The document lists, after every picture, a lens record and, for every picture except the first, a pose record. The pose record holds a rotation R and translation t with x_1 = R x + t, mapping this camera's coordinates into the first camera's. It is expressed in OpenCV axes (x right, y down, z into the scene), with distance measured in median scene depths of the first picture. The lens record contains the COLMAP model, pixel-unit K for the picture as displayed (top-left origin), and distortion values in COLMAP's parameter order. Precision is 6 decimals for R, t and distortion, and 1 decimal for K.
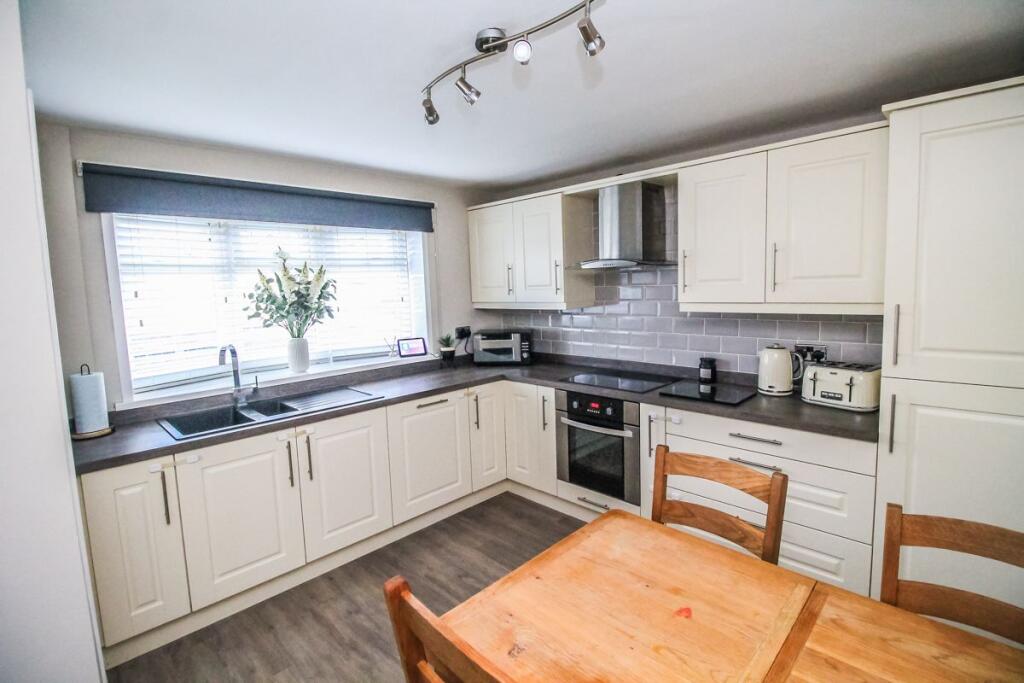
lens RADIAL K [[475.7, 0, 517.4], [0, 475.7, 335.3], [0, 0, 1]] dist [-0.013144, -0.001737]
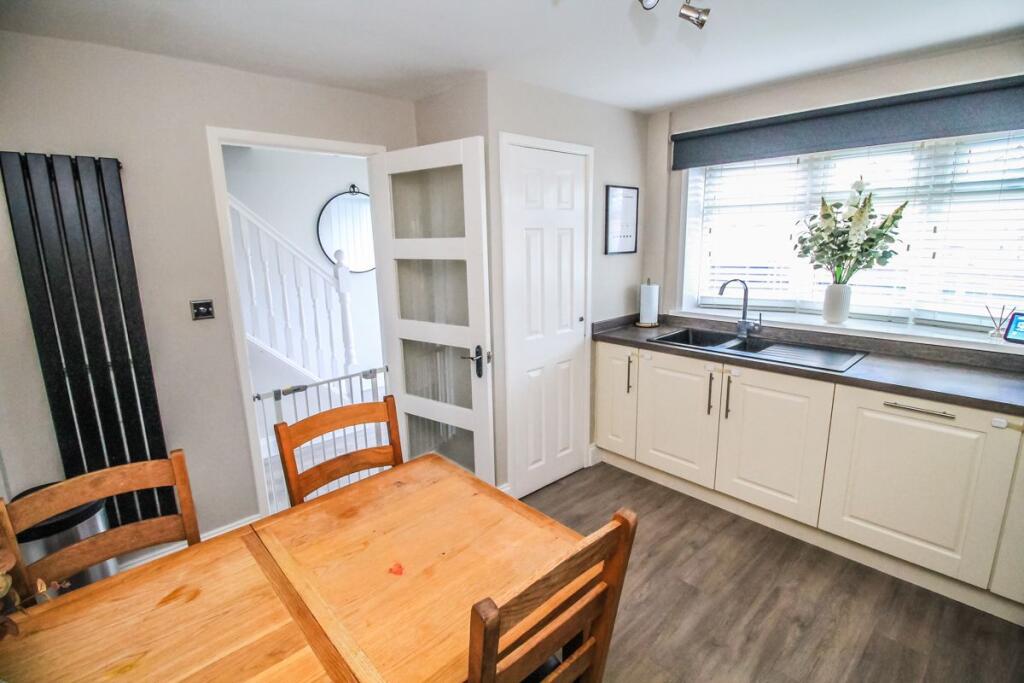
lens RADIAL K [[475.7, 0, 518.5], [0, 475.7, 338.0], [0, 0, 1]] dist [-0.013144, -0.001737]
pose [[-0.043169, 0.238190, -0.970259, 0.504495], [-0.083591, 0.966898, 0.241084, -0.069447], [0.995565, 0.091512, -0.021830, 0.513580]]
